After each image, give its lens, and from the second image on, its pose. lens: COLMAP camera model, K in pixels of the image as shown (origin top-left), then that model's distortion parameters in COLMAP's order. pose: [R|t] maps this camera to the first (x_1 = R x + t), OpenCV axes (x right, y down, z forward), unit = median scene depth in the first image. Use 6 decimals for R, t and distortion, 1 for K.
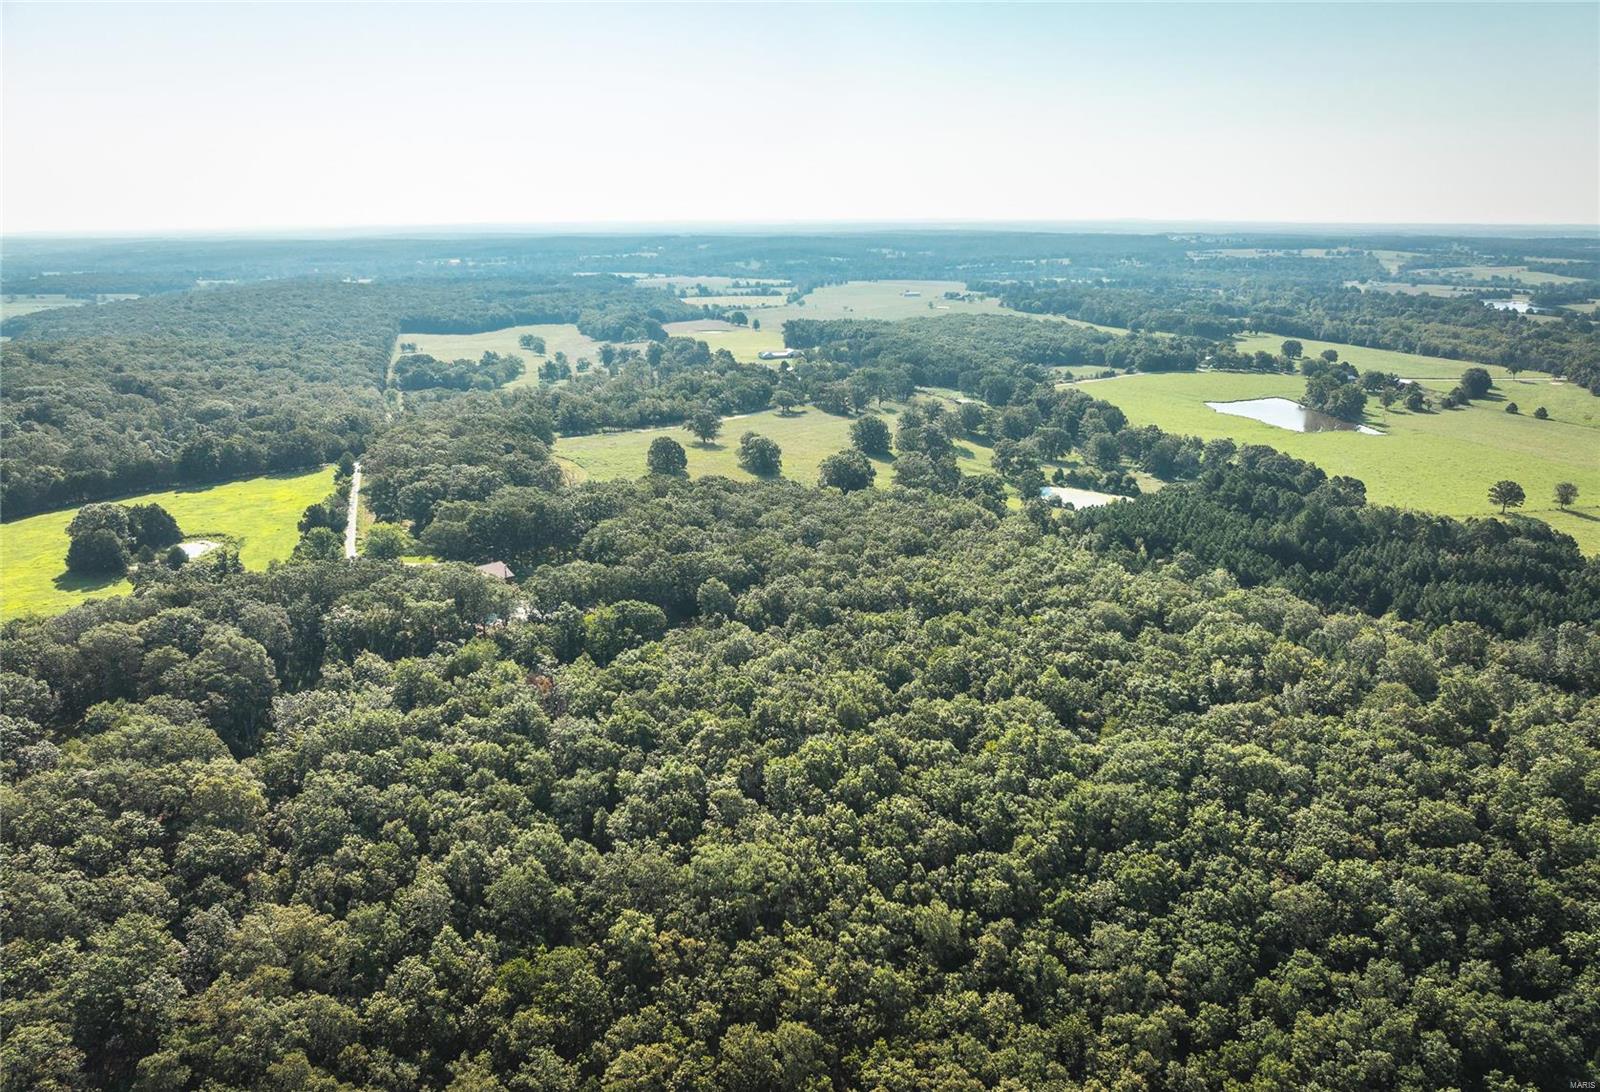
lens RADIAL K [[1131.9, 0, 796.4], [0, 1131.9, 540.2], [0, 0, 1]] dist [-0.050859, 0.008138]
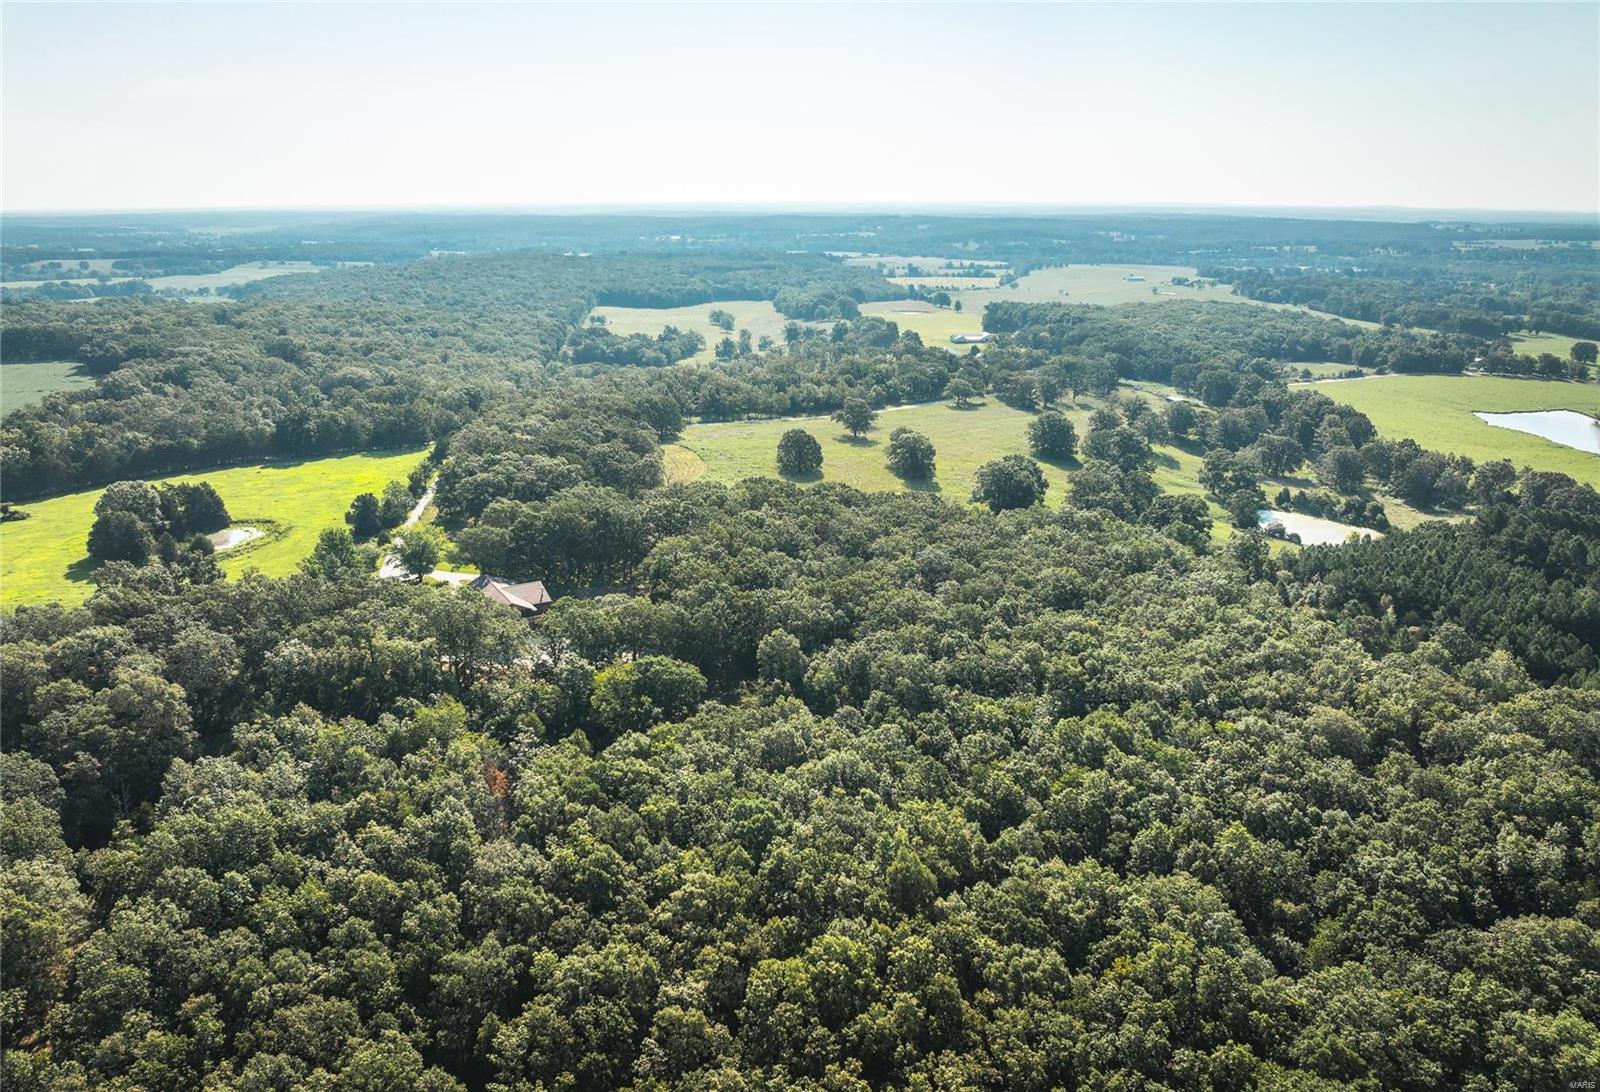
lens RADIAL K [[1131.9, 0, 804.0], [0, 1131.9, 550.5], [0, 0, 1]] dist [-0.050859, 0.008138]
pose [[0.982571, 0.061825, -0.175307, 0.059327], [-0.057712, 0.997927, 0.028470, -0.035132], [0.176704, -0.017857, 0.984102, 0.228964]]
